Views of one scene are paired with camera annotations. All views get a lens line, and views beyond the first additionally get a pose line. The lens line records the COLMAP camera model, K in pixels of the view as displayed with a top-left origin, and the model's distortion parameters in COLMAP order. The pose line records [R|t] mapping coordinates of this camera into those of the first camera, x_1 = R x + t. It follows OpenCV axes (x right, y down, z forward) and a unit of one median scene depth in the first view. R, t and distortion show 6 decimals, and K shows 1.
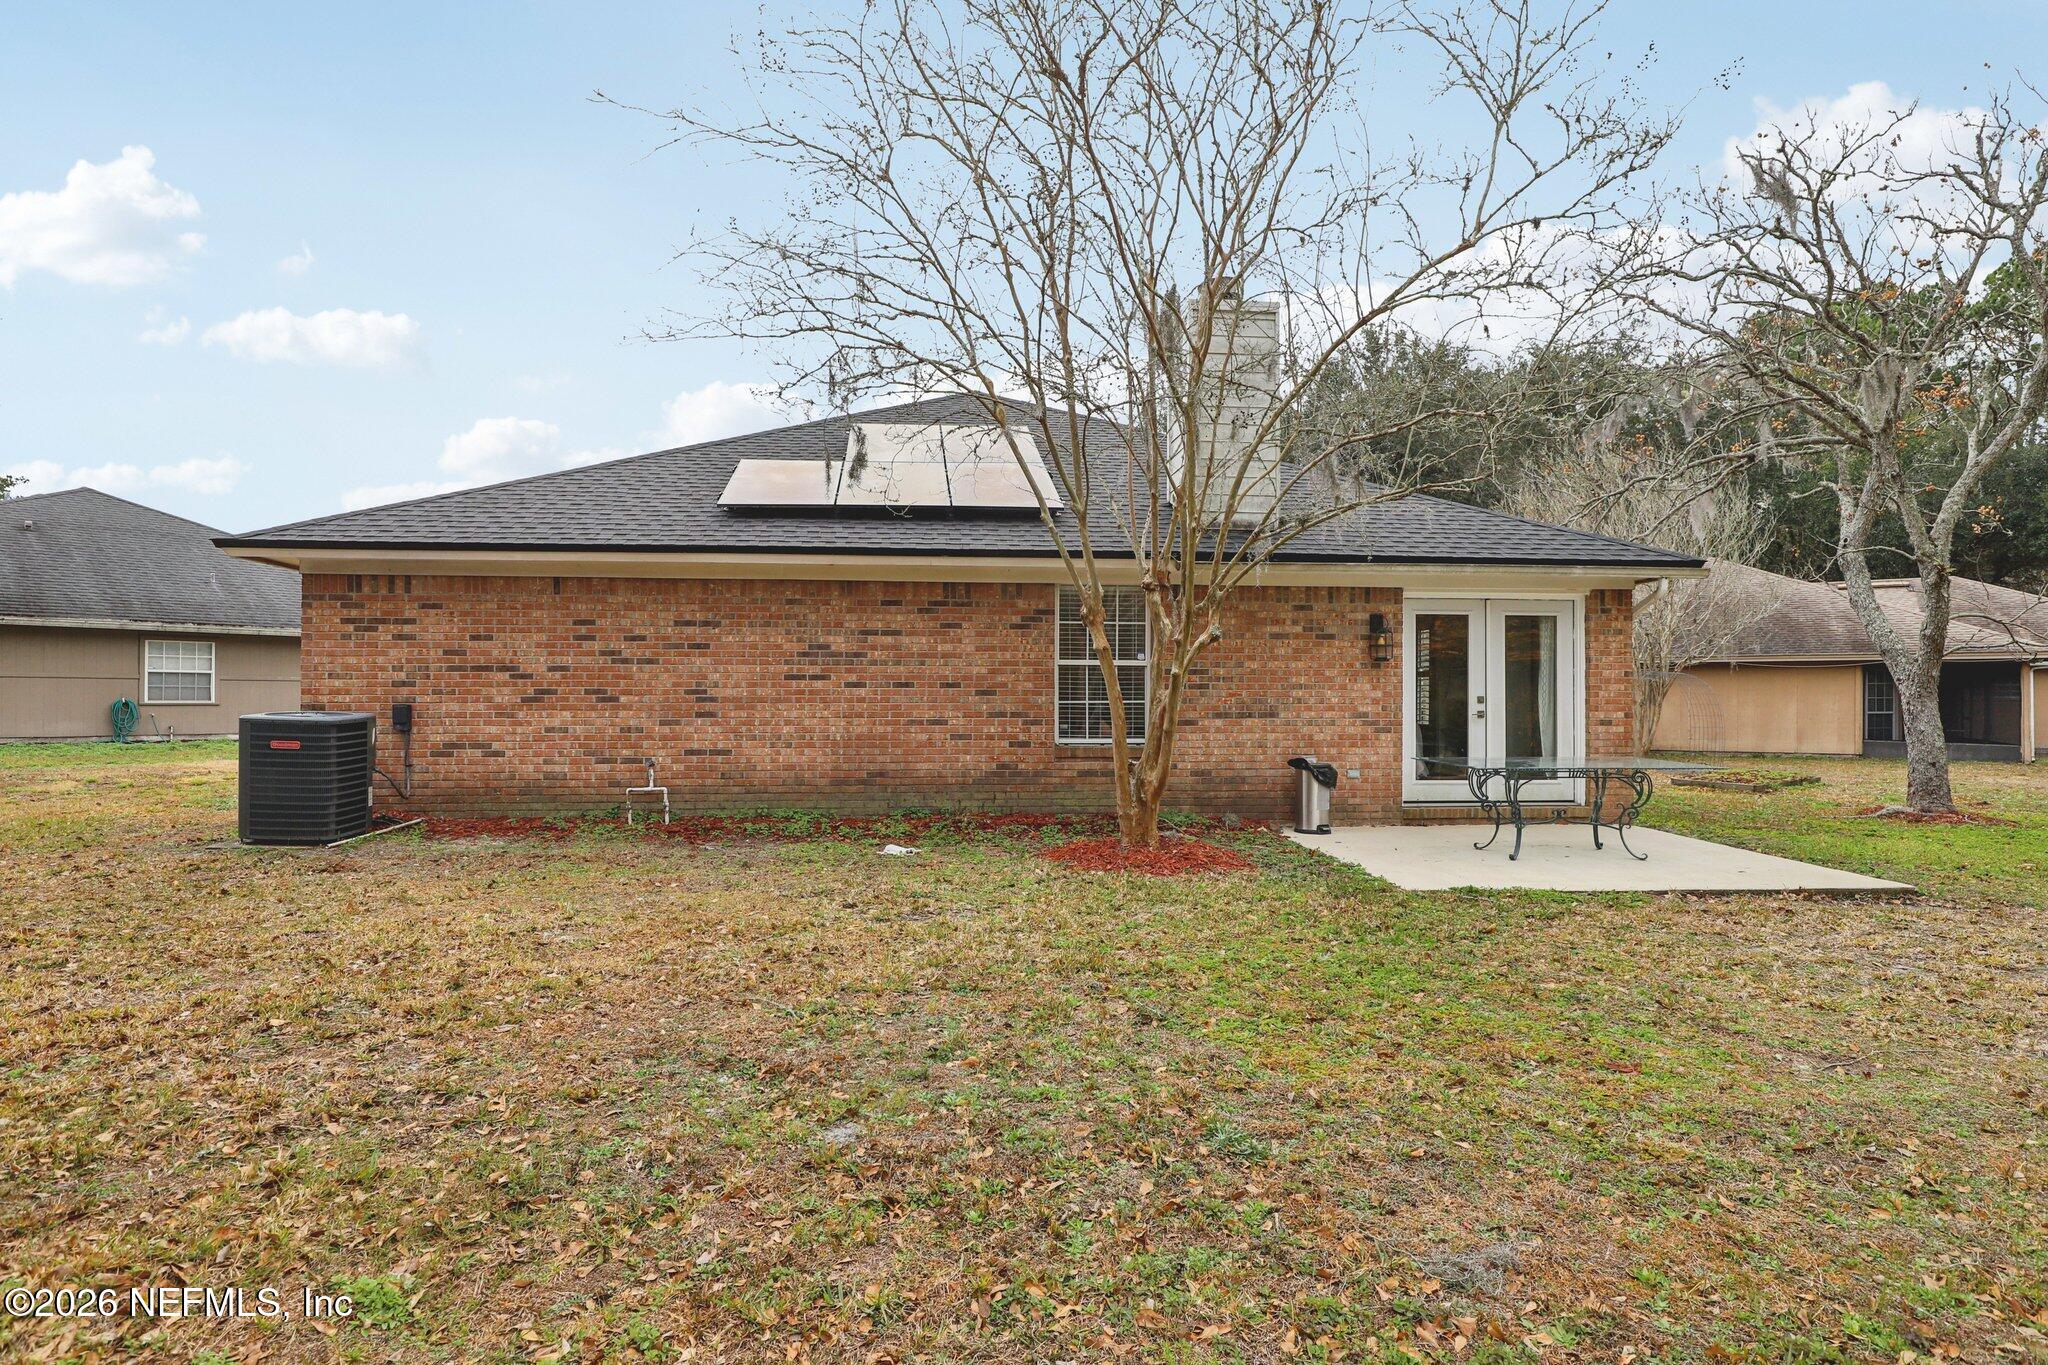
lens RADIAL K [[1122.1, 0, 1024.7], [0, 1122.1, 684.5], [0, 0, 1]] dist [-0.001477, -0.001606]
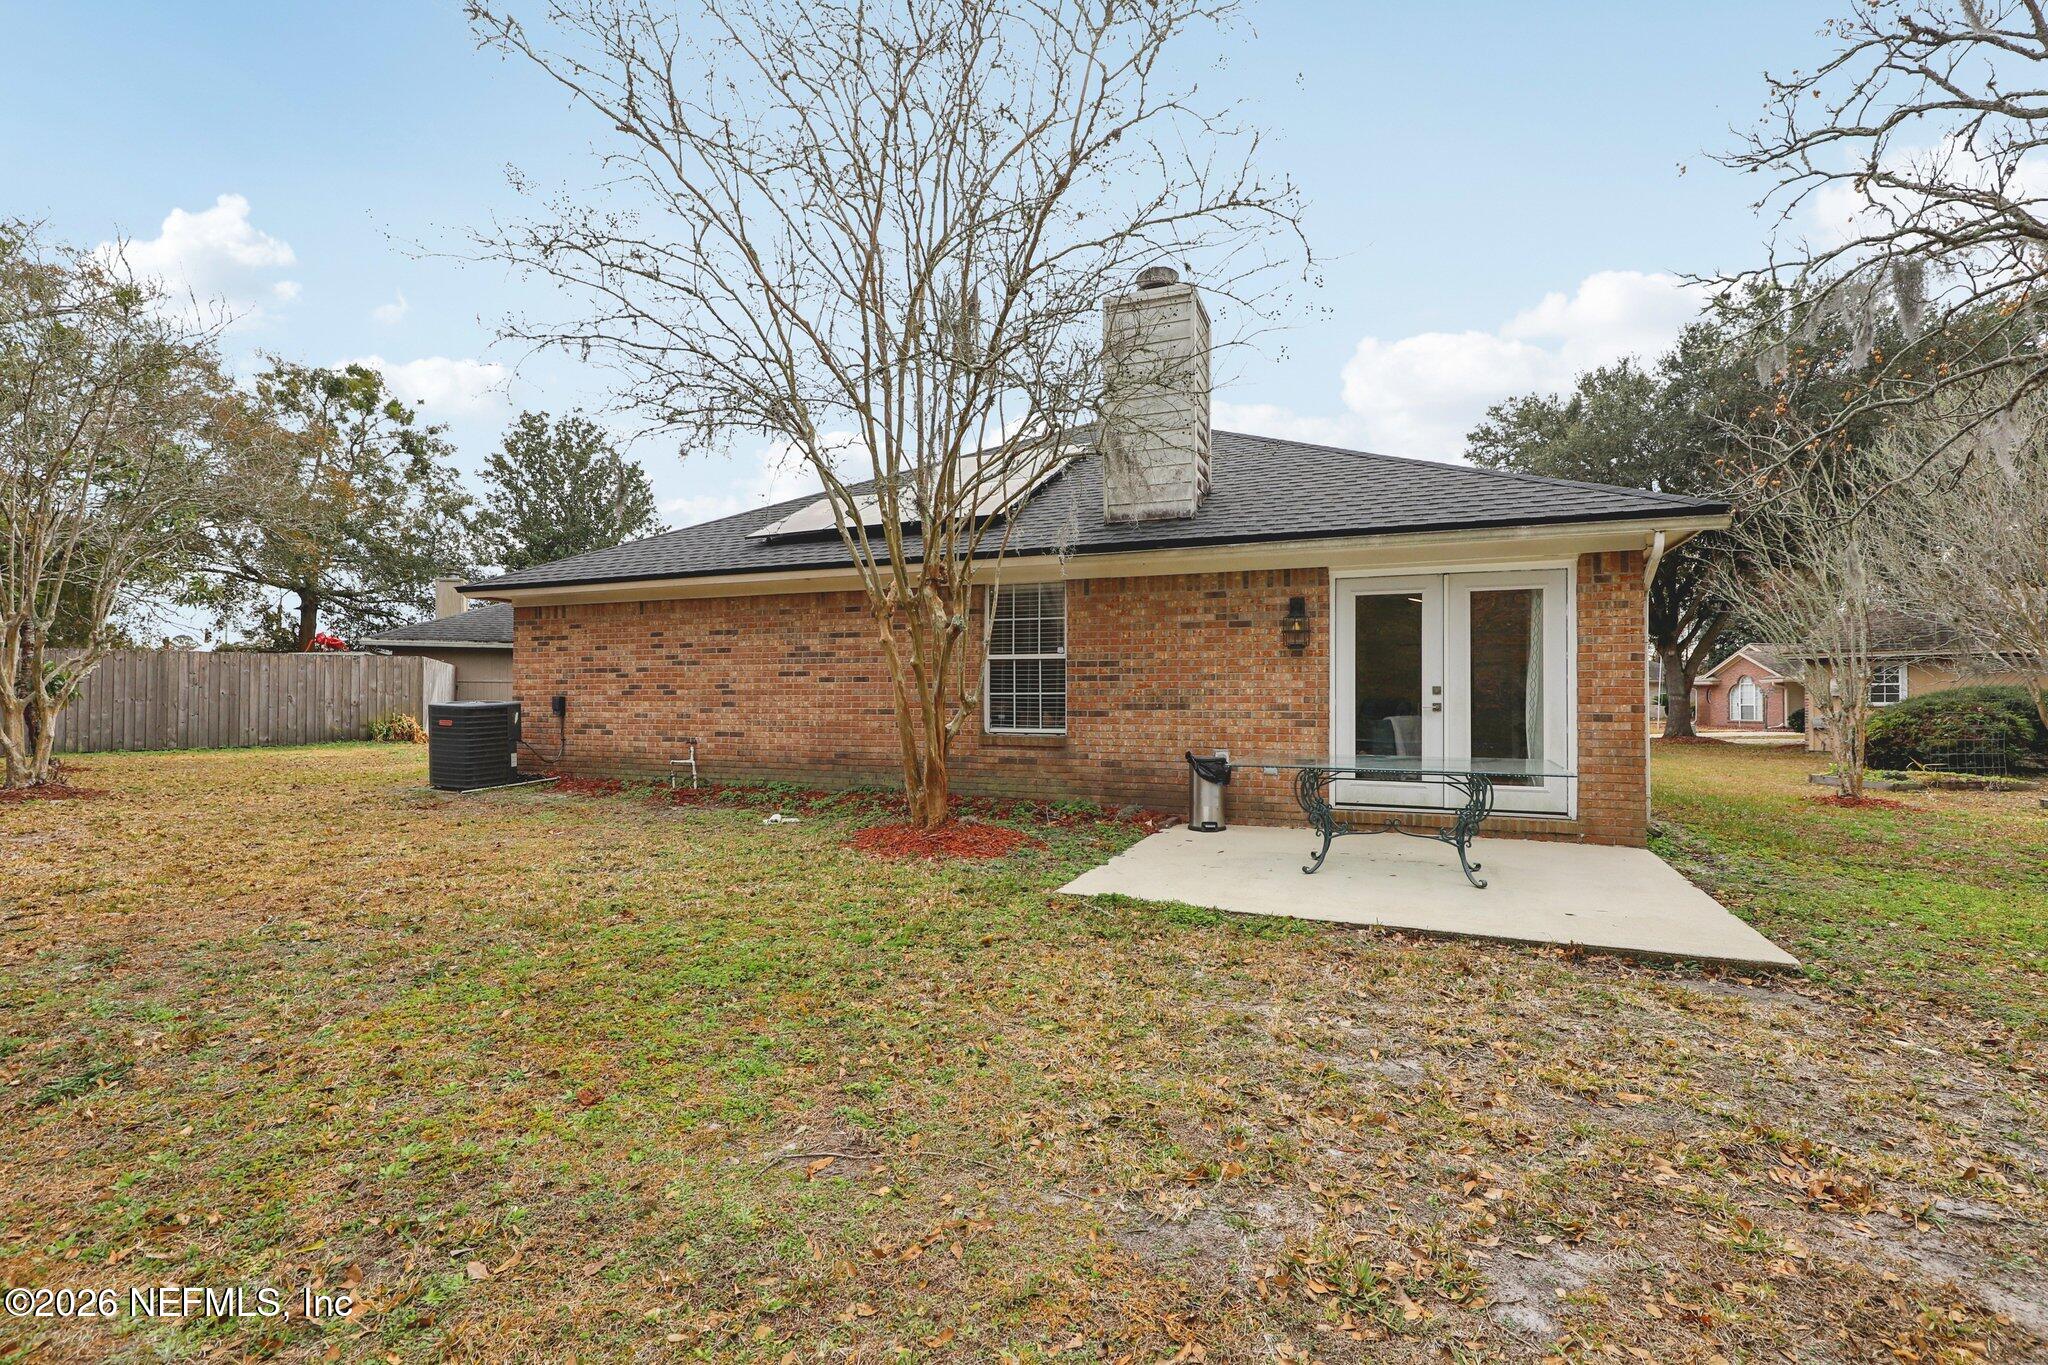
lens RADIAL K [[922.8, 0, 1011.9], [0, 922.8, 684.5], [0, 0, 1]] dist [-0.000726, 0.001120]
pose [[0.881535, -0.007358, -0.472062, 0.482731], [0.006034, 0.999972, -0.004318, 0.010816], [0.472081, 0.000958, 0.881555, 0.231745]]
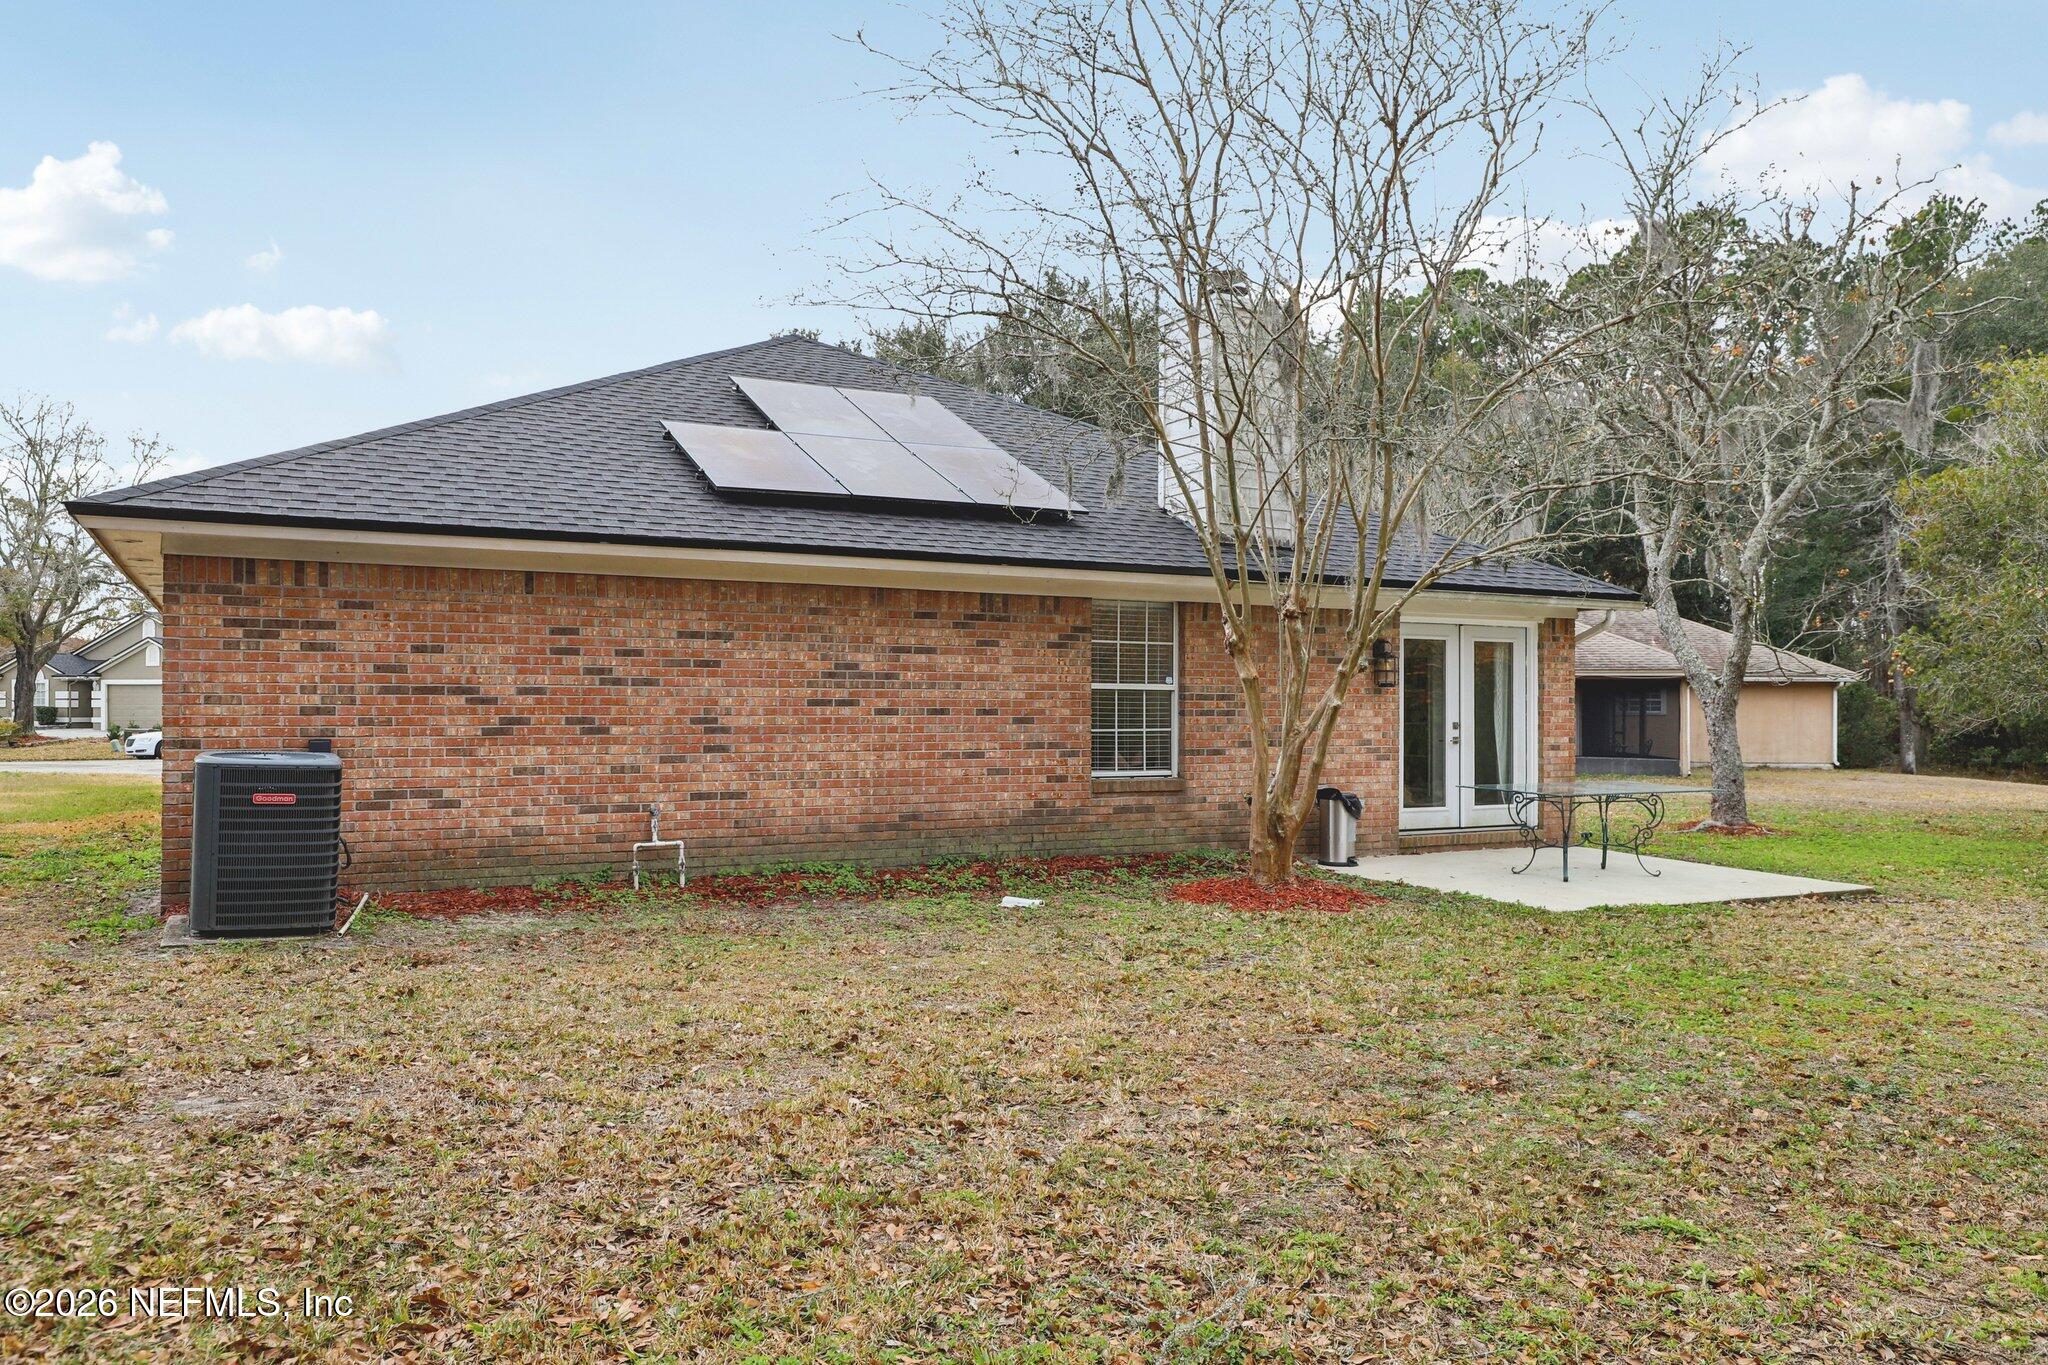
lens RADIAL K [[1484.5, 0, 1030.9], [0, 1484.5, 685.6], [0, 0, 1]] dist [-0.006461, 0.006218]
pose [[0.917746, 0.007203, 0.397103, -0.494049], [-0.006437, 0.999974, -0.003262, -0.016427], [-0.397116, 0.000438, 0.917768, -0.065114]]
